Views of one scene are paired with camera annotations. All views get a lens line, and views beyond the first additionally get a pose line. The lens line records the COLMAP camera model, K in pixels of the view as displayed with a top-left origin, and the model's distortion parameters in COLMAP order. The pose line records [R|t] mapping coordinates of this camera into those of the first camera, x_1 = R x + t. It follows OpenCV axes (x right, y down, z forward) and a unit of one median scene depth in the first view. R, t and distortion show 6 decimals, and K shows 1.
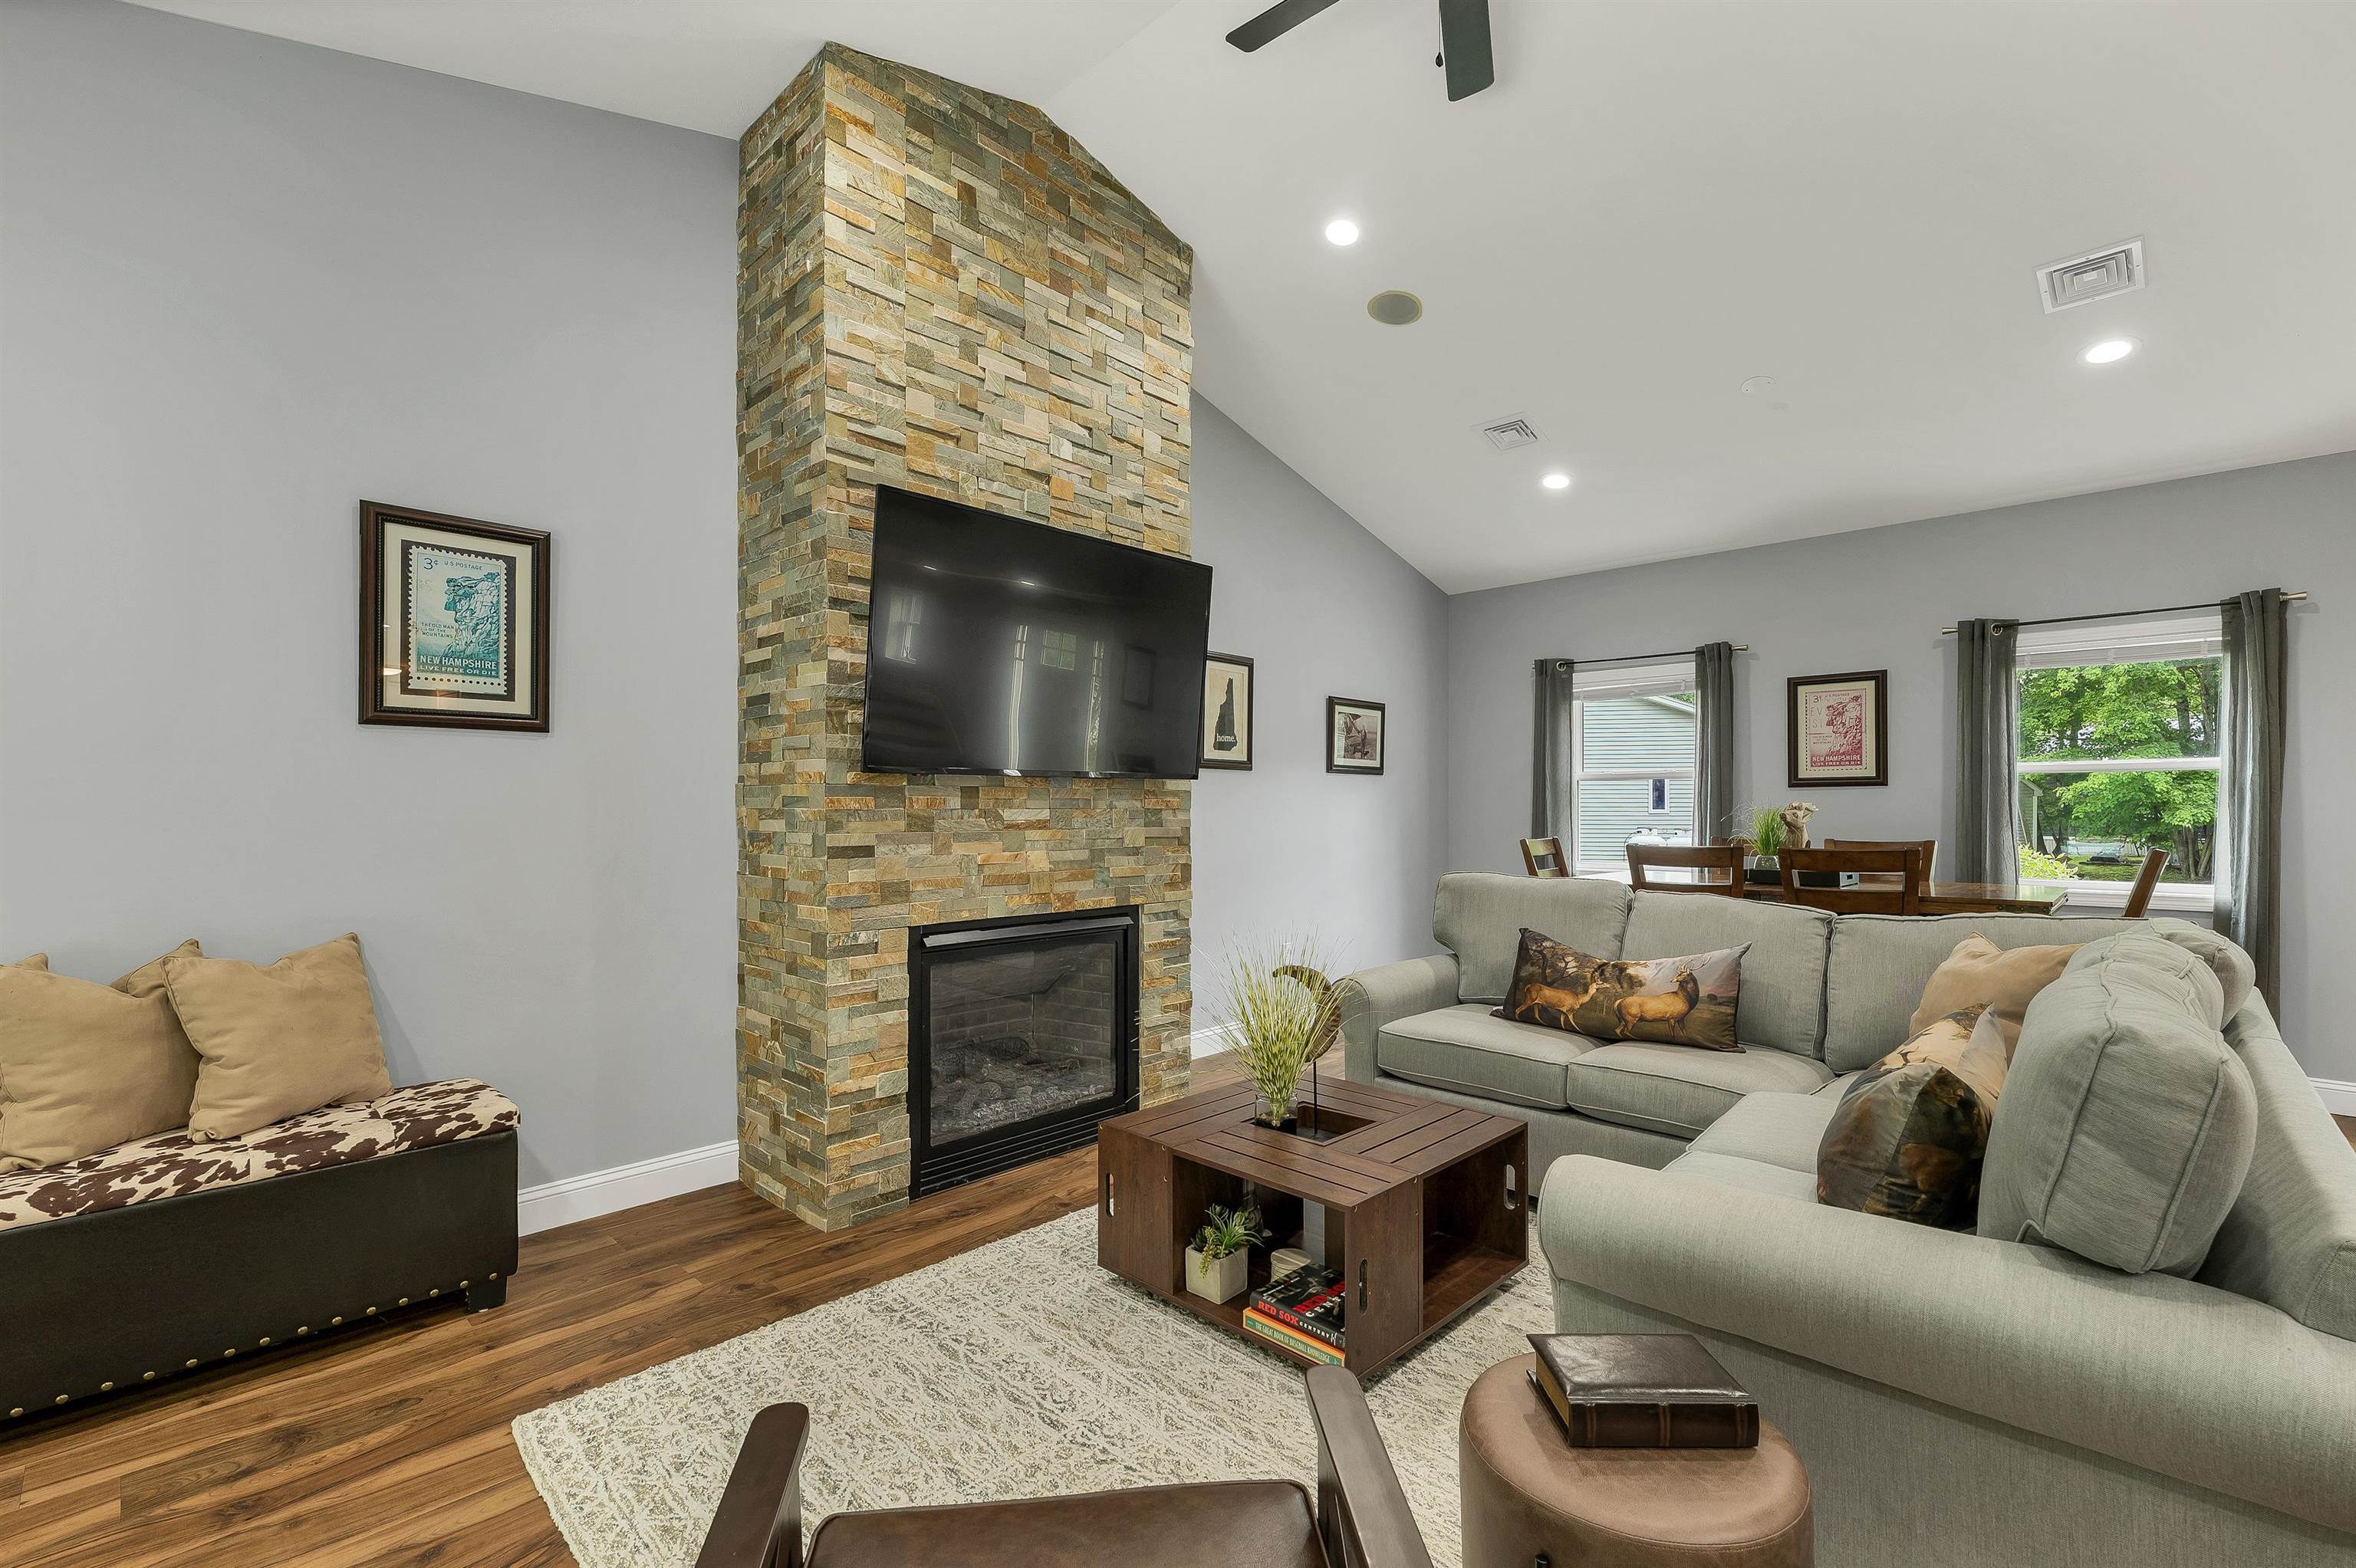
lens RADIAL K [[1011.4, 0, 1168.7], [0, 1011.4, 808.9], [0, 0, 1]] dist [-0.000074, 0.000145]
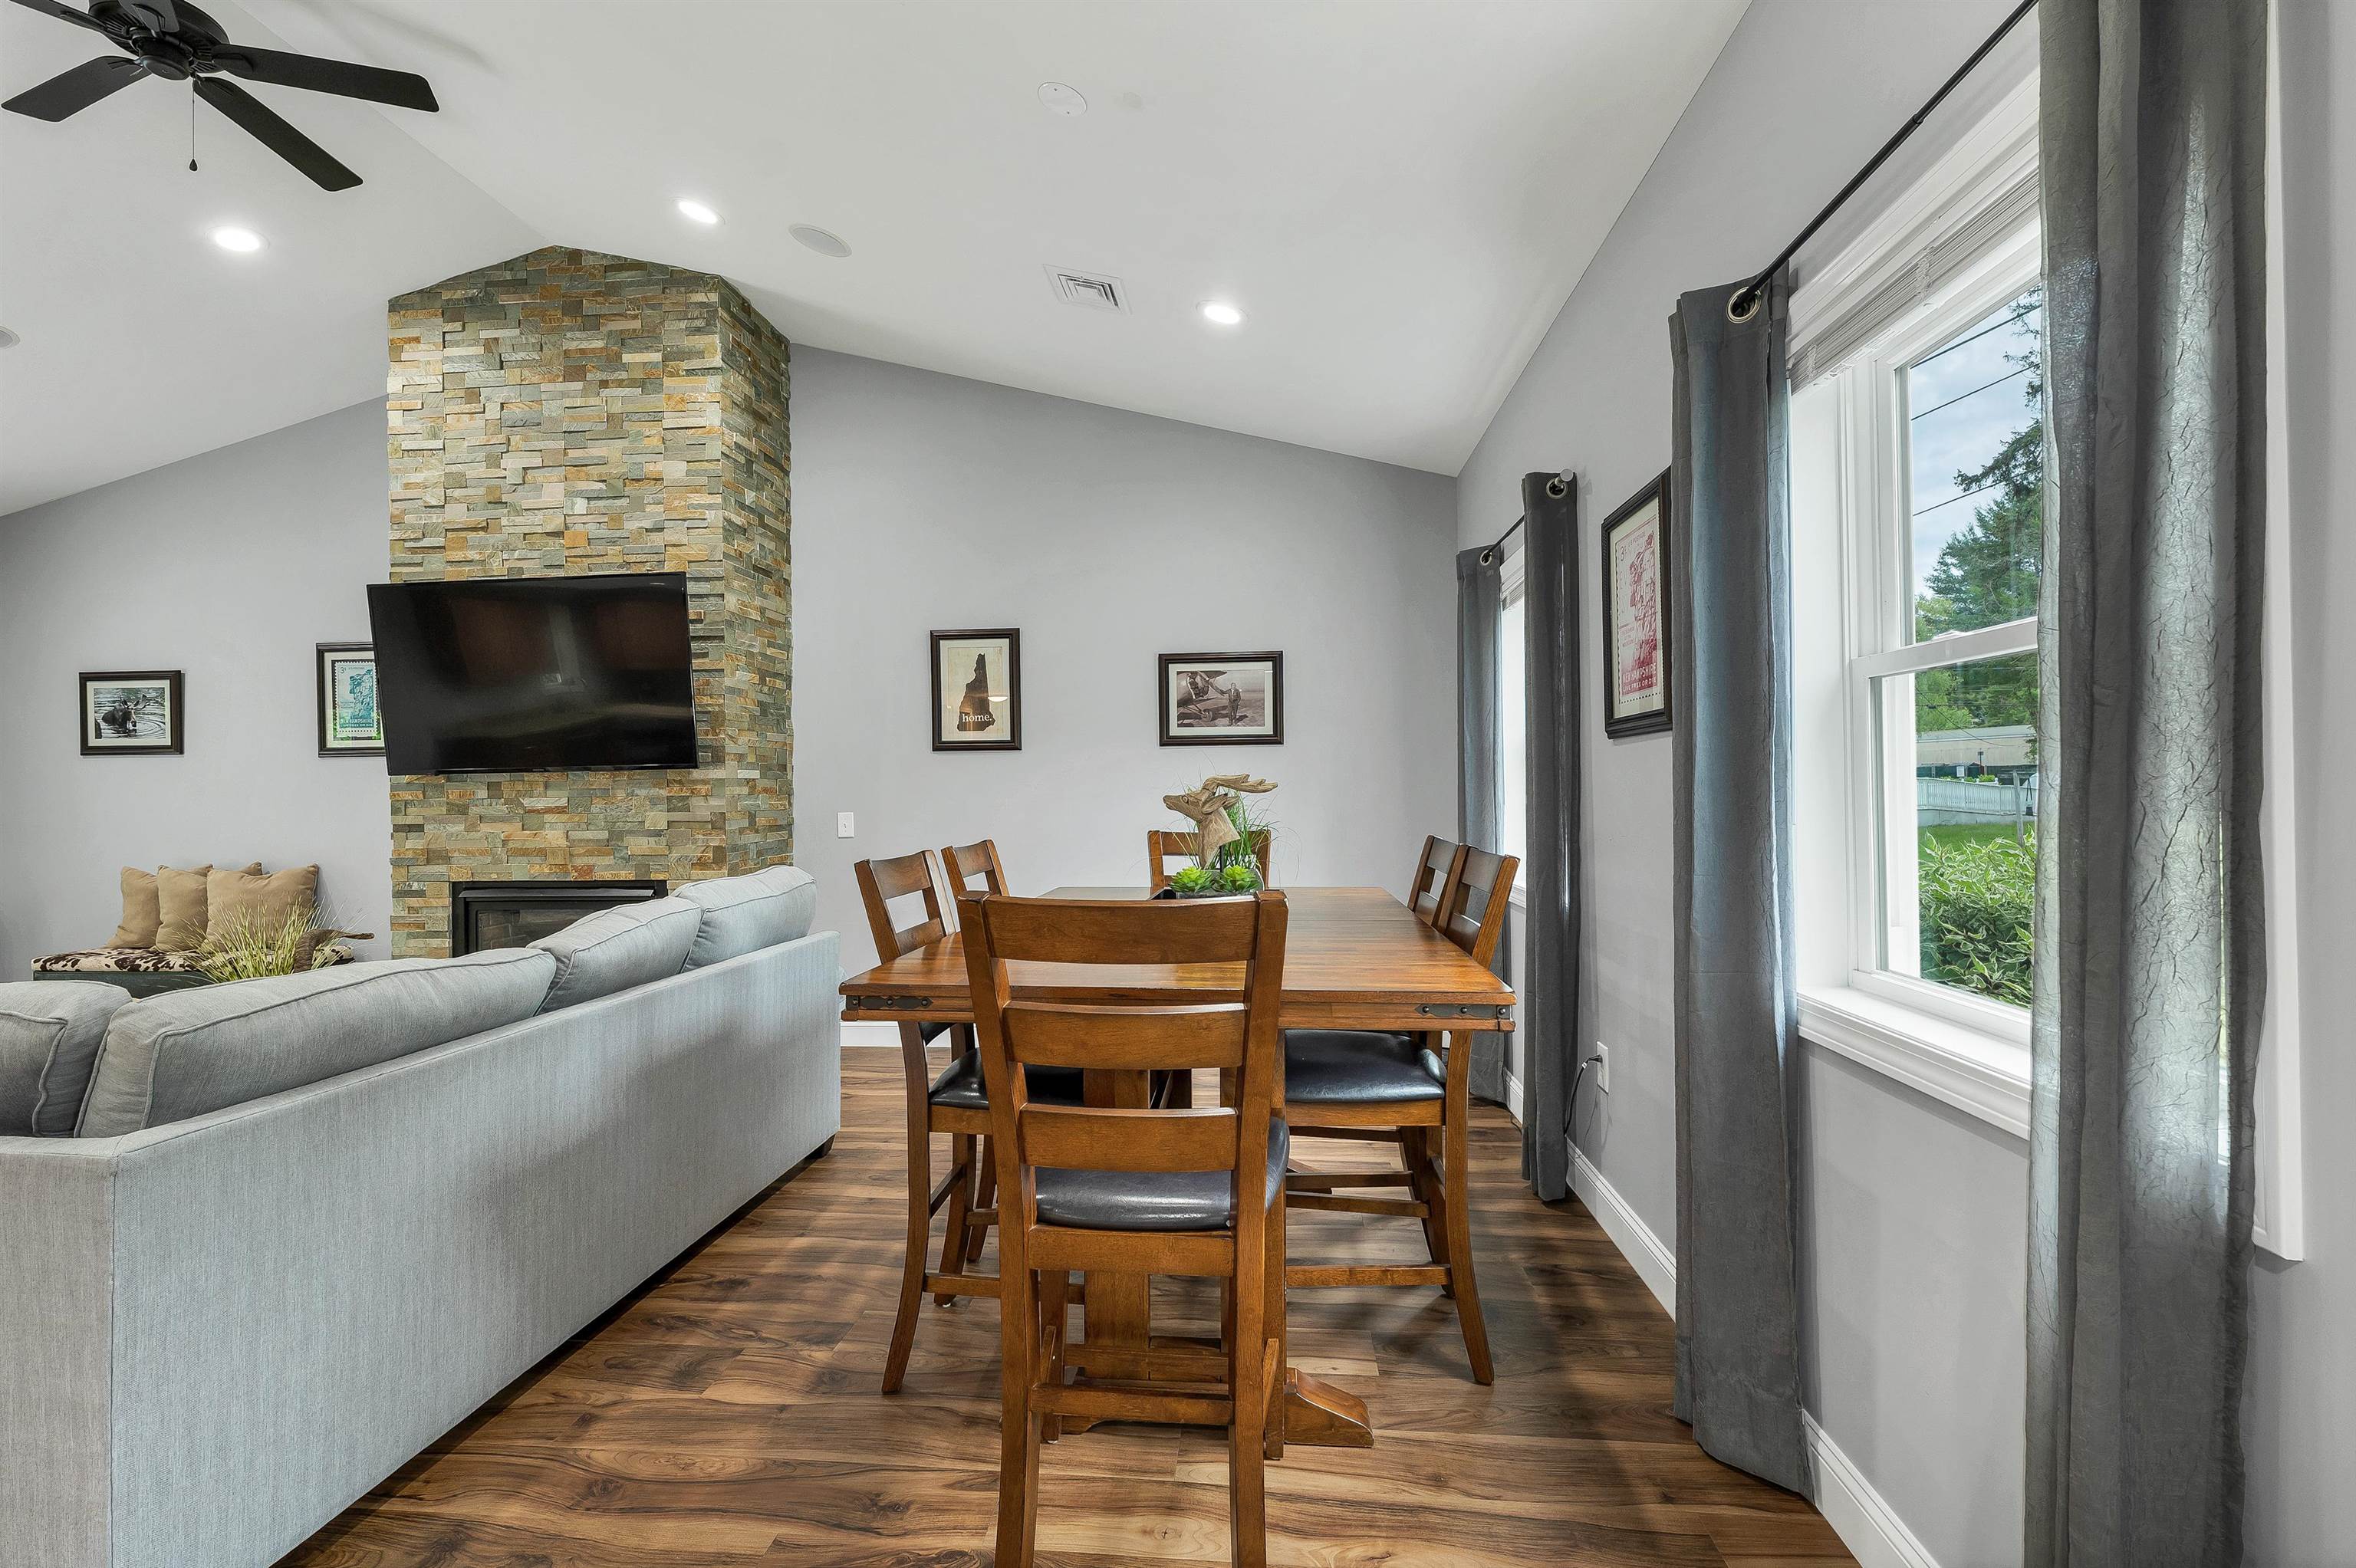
lens RADIAL K [[1003.8, 0, 1172.3], [0, 1003.8, 784.8], [0, 0, 1]] dist [0.001145, 0.000207]
pose [[0.625989, -0.013393, -0.779717, 1.389894], [0.012595, 0.999896, -0.007063, 0.002807], [0.779730, -0.005399, 0.626092, 0.848248]]
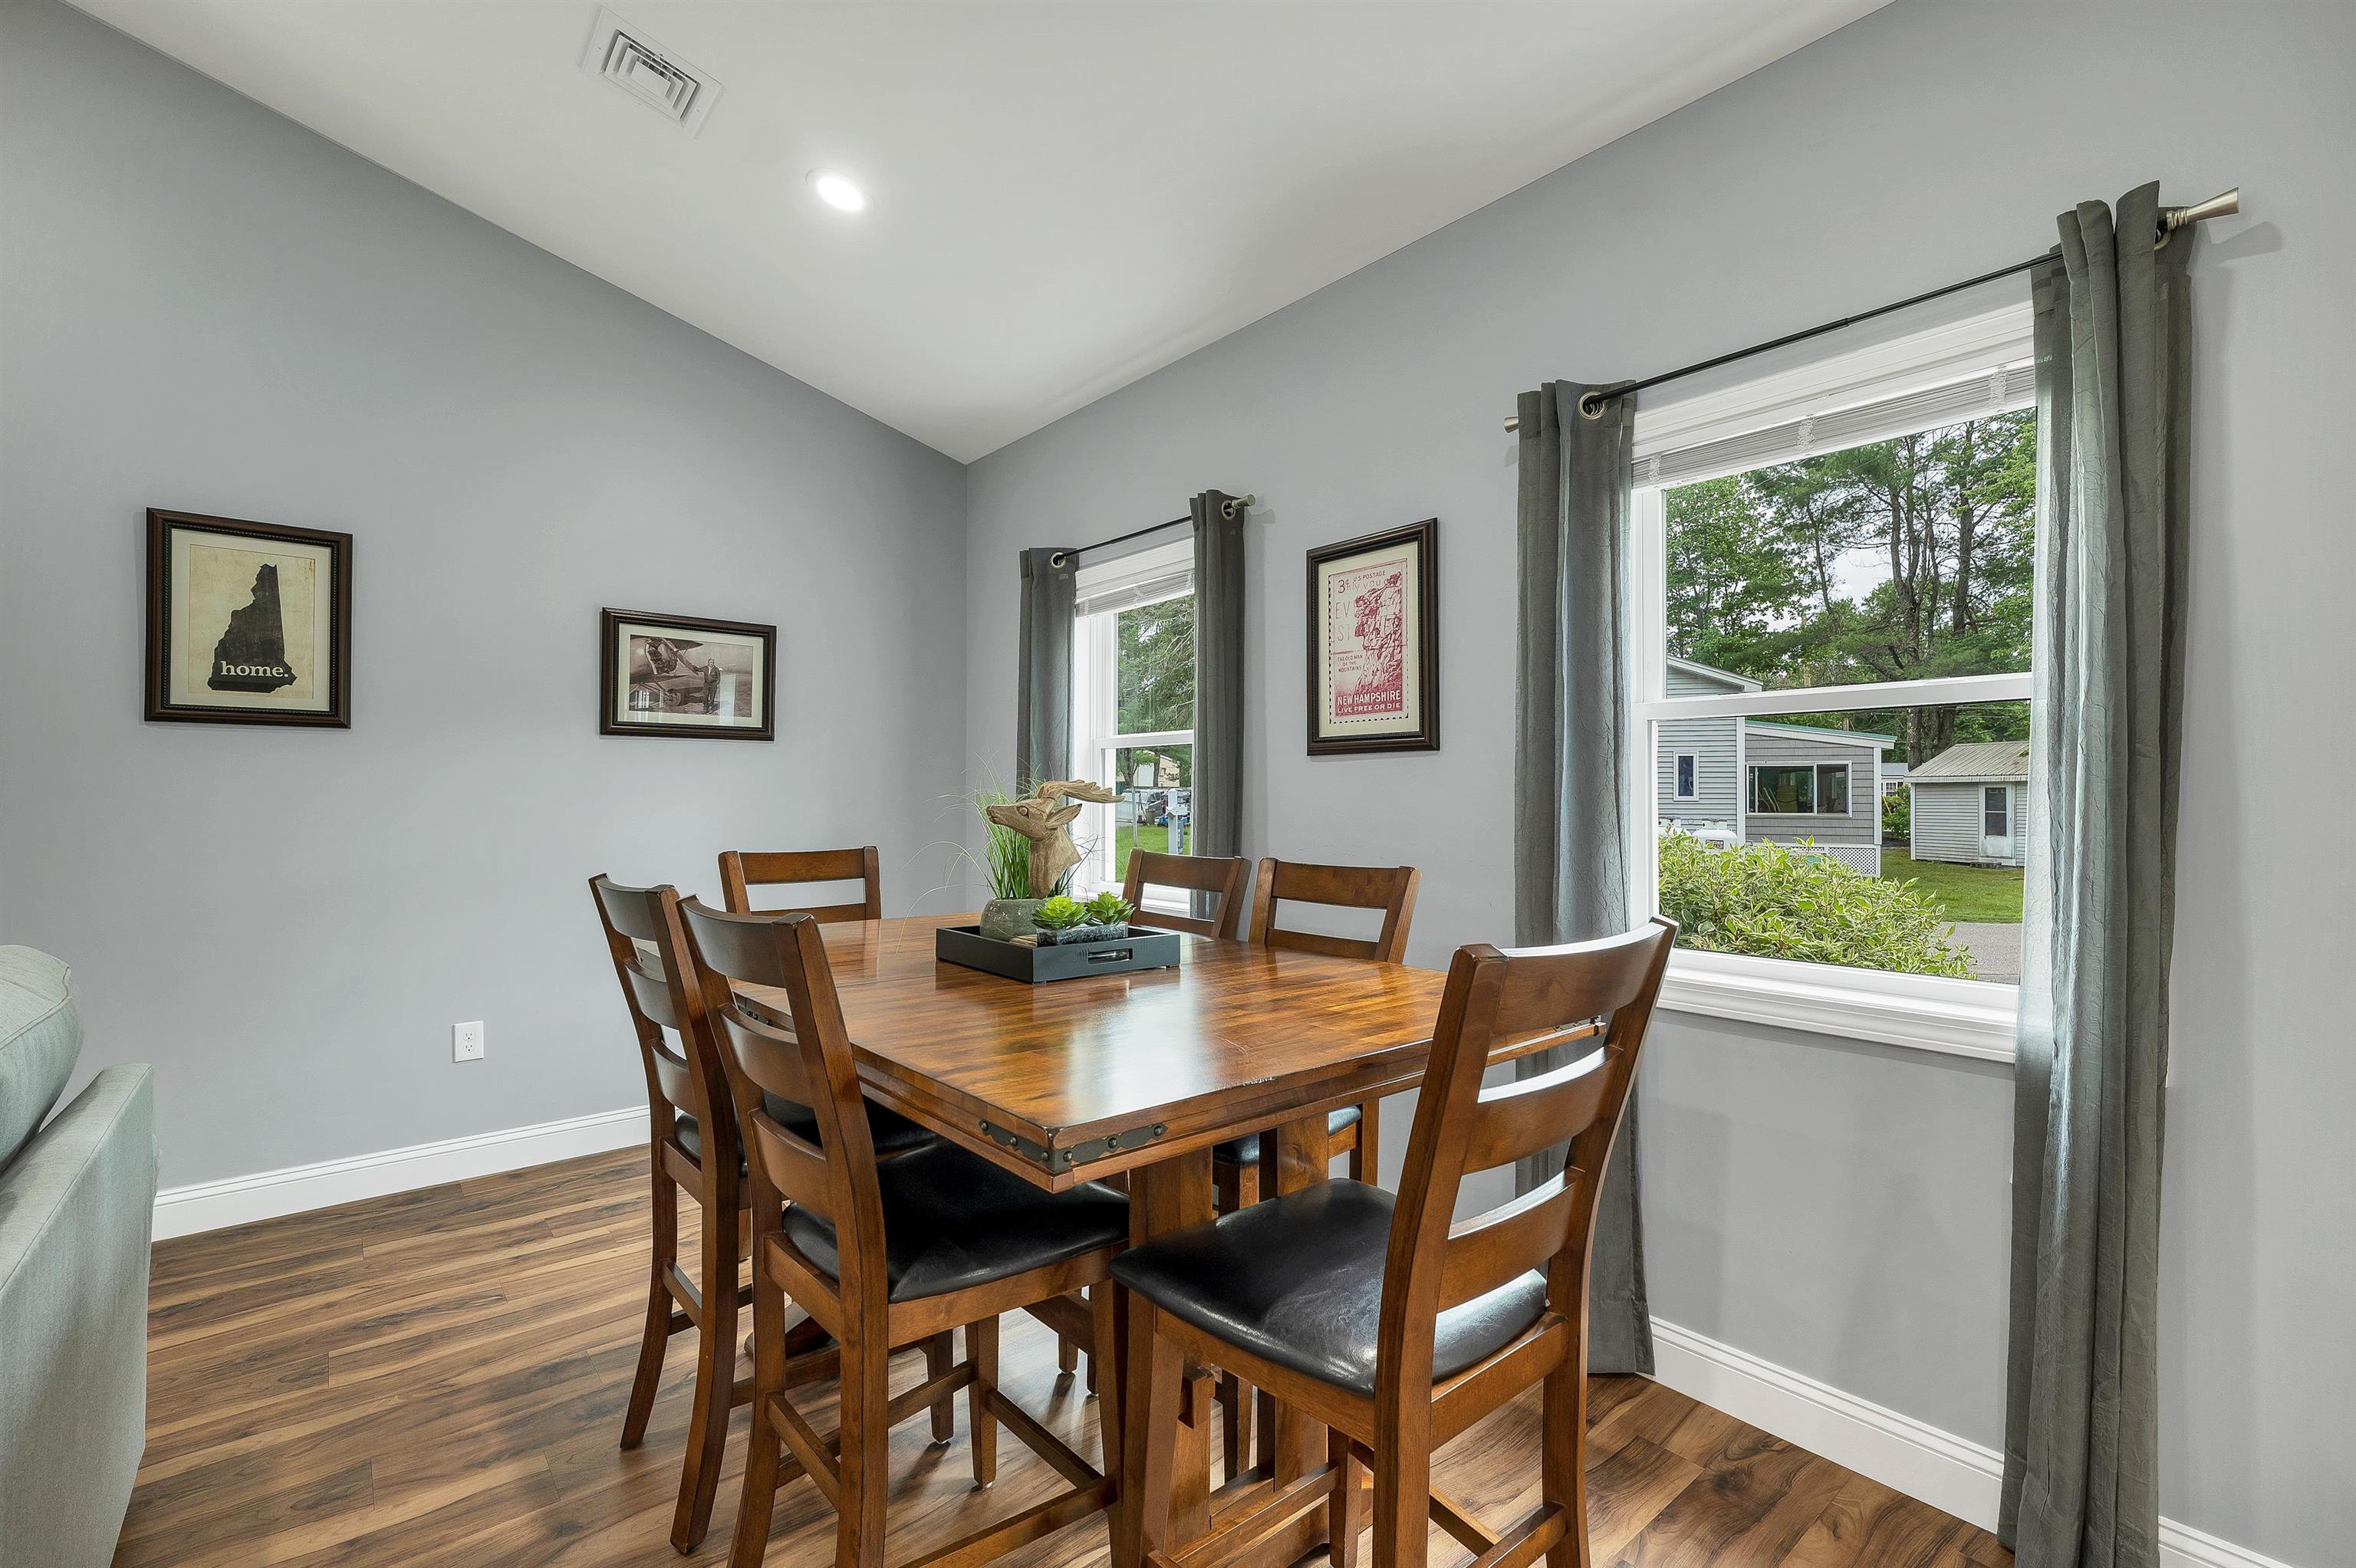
lens RADIAL K [[1016.3, 0, 1178.0], [0, 1016.3, 784.0], [0, 0, 1]] dist [-0.001184, 0.000242]
pose [[0.994843, 0.000580, -0.101424, 0.967035], [-0.001594, 0.999950, -0.009917, -0.001857], [0.101413, 0.010027, 0.994794, 0.746022]]
